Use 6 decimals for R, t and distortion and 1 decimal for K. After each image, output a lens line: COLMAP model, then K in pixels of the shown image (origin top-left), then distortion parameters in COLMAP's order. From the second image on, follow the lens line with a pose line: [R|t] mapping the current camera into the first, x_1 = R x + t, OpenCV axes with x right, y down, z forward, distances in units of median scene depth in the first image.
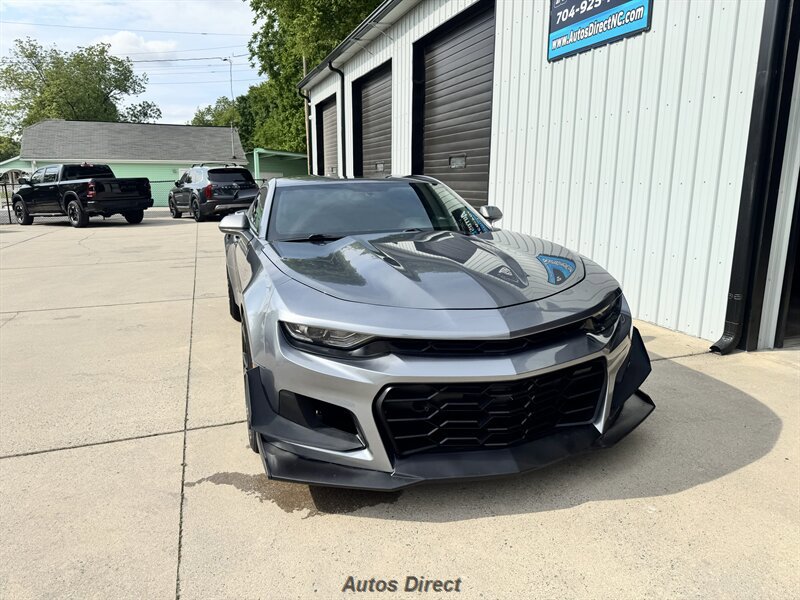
lens RADIAL K [[569.6, 0, 406.1], [0, 569.6, 302.0], [0, 0, 1]] dist [0.026040, -0.041196]
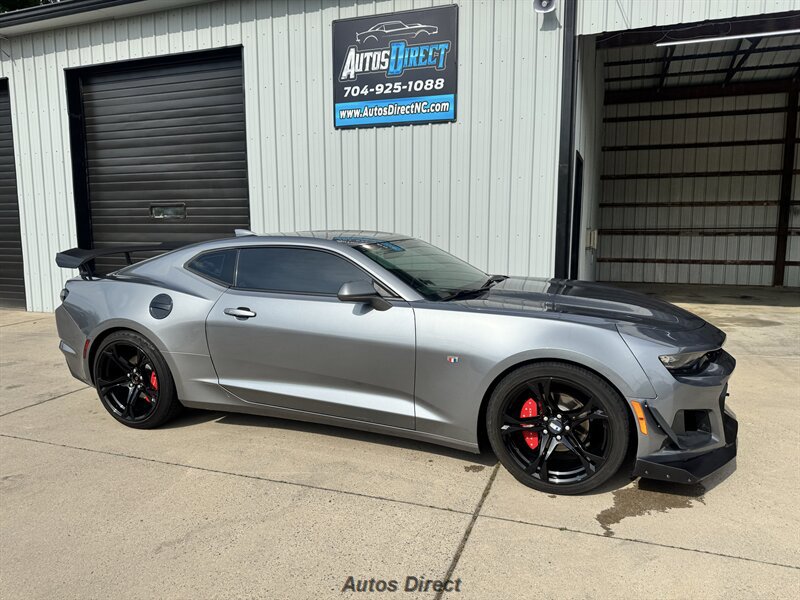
lens RADIAL K [[564.1, 0, 408.0], [0, 564.1, 304.9], [0, 0, 1]] dist [0.063419, -0.095685]
pose [[0.636812, -0.112296, 0.762798, -0.494639], [0.166075, 0.986092, 0.006523, -0.058276], [-0.752921, 0.122527, 0.646604, 0.201305]]
